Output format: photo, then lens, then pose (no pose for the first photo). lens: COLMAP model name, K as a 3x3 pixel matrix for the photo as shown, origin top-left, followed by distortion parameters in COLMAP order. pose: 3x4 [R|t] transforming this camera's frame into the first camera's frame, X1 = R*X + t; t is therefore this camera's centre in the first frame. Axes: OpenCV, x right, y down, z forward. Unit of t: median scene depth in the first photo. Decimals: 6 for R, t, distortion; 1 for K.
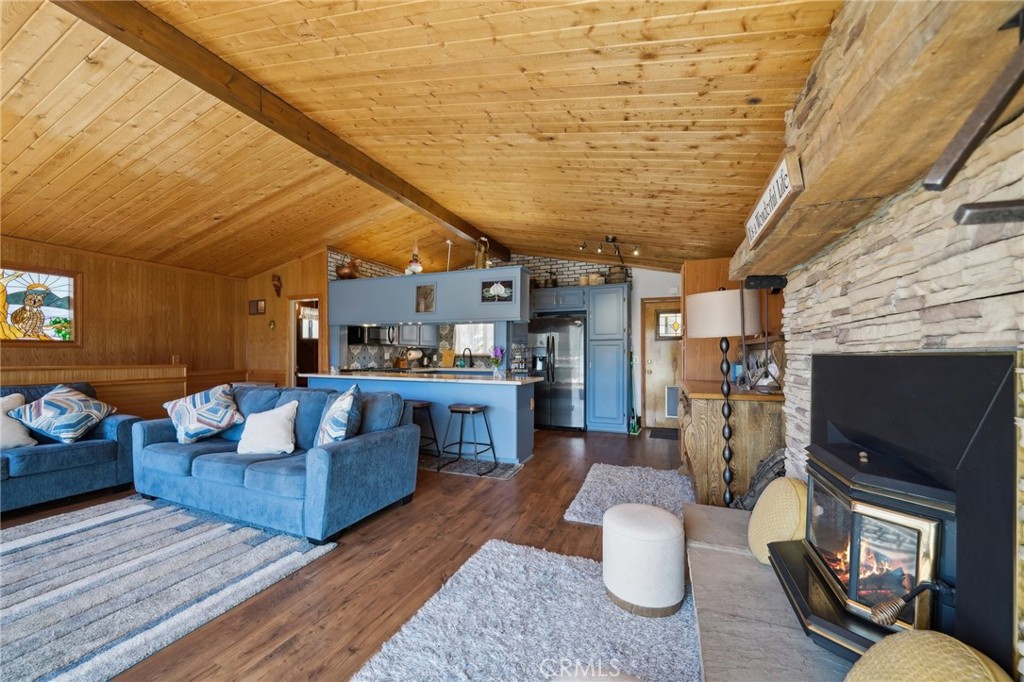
lens RADIAL K [[400.9, 0, 506.6], [0, 400.9, 356.9], [0, 0, 1]] dist [-0.001551, -0.000170]
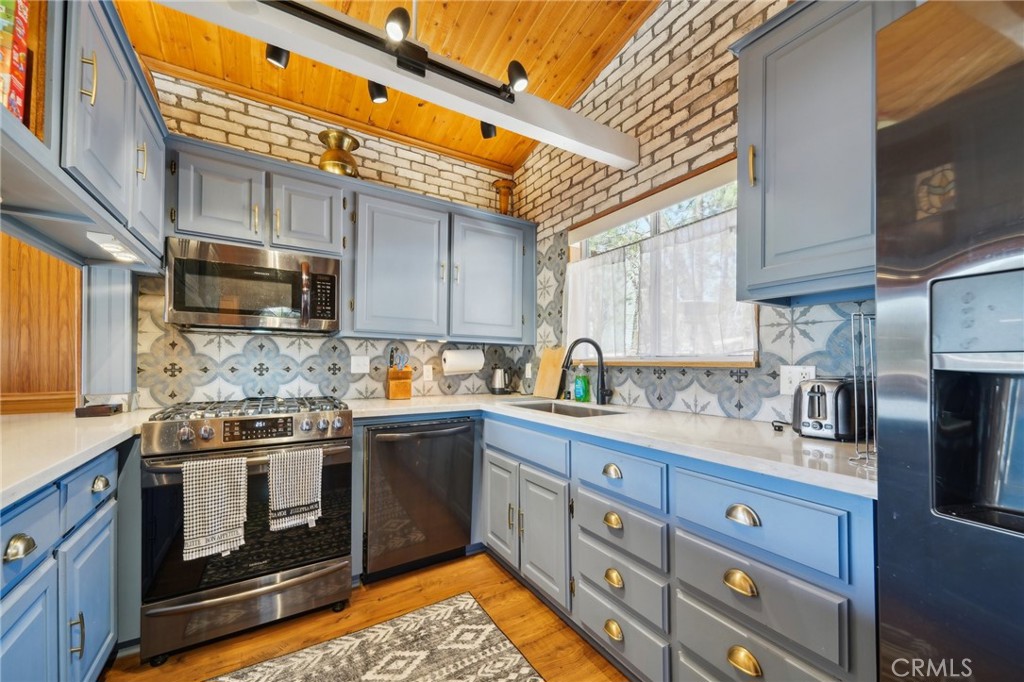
lens RADIAL K [[390.7, 0, 507.9], [0, 390.7, 361.7], [0, 0, 1]] dist [-0.002312, -0.000285]
pose [[0.805727, -0.001508, -0.592285, 0.047137], [-0.004189, 0.999957, -0.008245, -0.004361], [0.592272, 0.009125, 0.805686, 1.242398]]
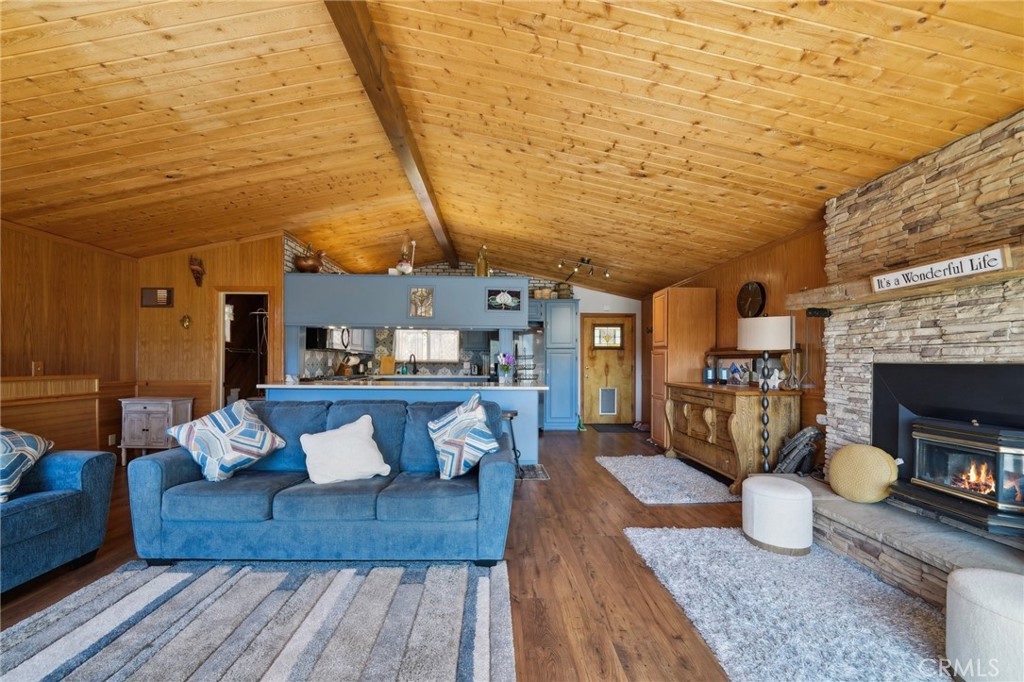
lens RADIAL K [[390.7, 0, 507.9], [0, 390.7, 361.7], [0, 0, 1]] dist [-0.002312, -0.000285]
pose [[0.909634, 0.001934, 0.415406, -0.475148], [-0.000581, 0.999994, -0.003383, -0.001863], [-0.415410, 0.002836, 0.909630, 0.090938]]
